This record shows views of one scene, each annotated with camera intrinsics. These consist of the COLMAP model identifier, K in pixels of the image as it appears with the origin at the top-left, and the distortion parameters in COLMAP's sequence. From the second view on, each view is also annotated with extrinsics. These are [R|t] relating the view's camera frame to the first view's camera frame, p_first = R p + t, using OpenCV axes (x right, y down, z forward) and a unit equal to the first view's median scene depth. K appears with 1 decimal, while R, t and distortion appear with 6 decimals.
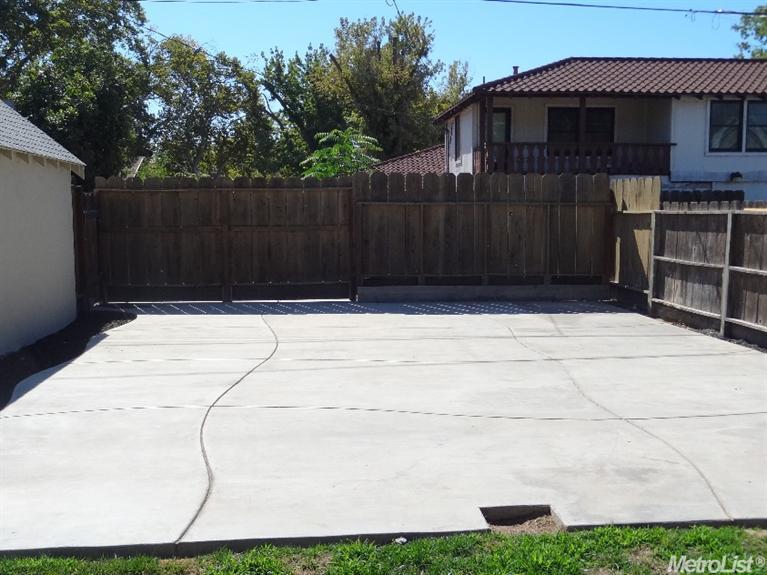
lens RADIAL K [[852.1, 0, 382.6], [0, 852.1, 312.9], [0, 0, 1]] dist [0.010665, 0.000000]
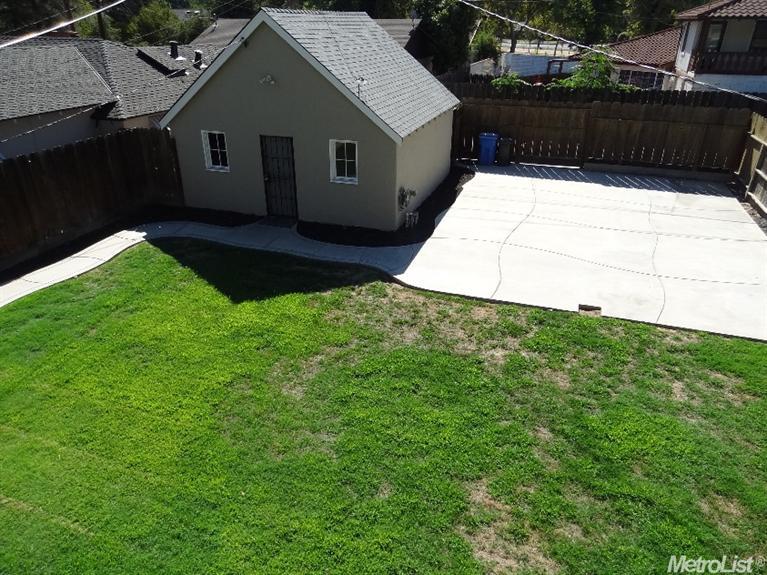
lens RADIAL K [[542.4, 0, 385.6], [0, 542.4, 291.0], [0, 0, 1]] dist [0.006225, -0.003215]
pose [[0.915186, 0.189710, -0.355592, 0.051488], [-0.058852, 0.935738, 0.347752, -0.159884], [0.398712, -0.297330, 0.867539, -0.352884]]
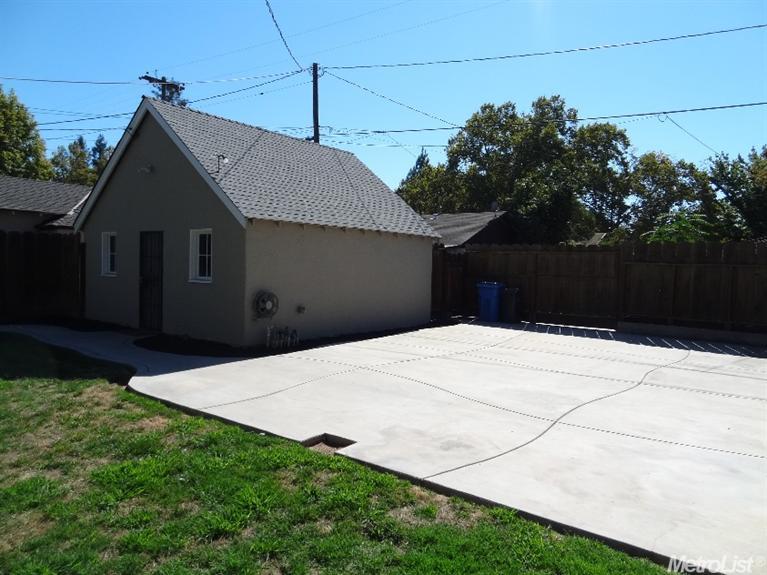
lens RADIAL K [[540.5, 0, 389.6], [0, 540.5, 283.9], [0, 0, 1]] dist [0.005527, 0.012378]
pose [[0.740991, 0.051011, -0.669575, 0.281284], [-0.109868, 0.992884, -0.045944, -0.009651], [0.662466, 0.107609, 0.741322, 0.077396]]
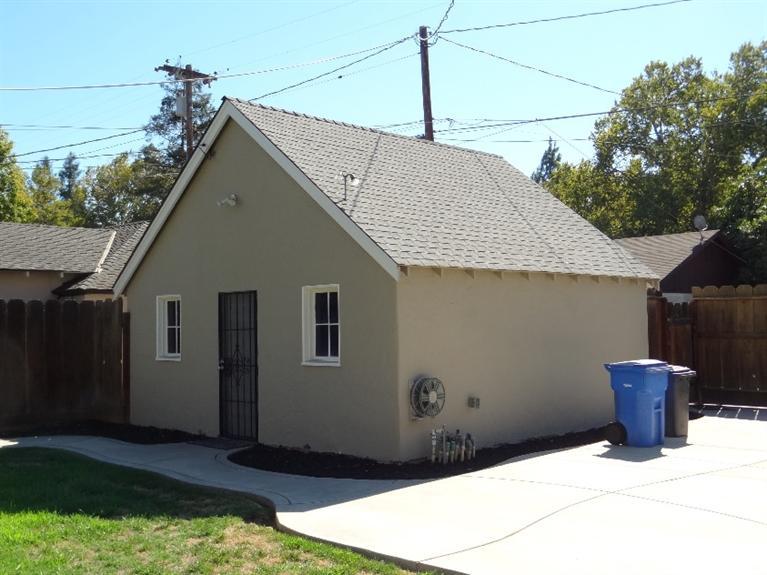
lens RADIAL K [[852.1, 0, 375.5], [0, 852.1, 285.1], [0, 0, 1]] dist [0.010665, 0.000000]
pose [[0.645083, -0.038100, -0.763162, 0.223519], [-0.077925, 0.990269, -0.115305, -0.004342], [0.760129, 0.133851, 0.635837, -0.002505]]
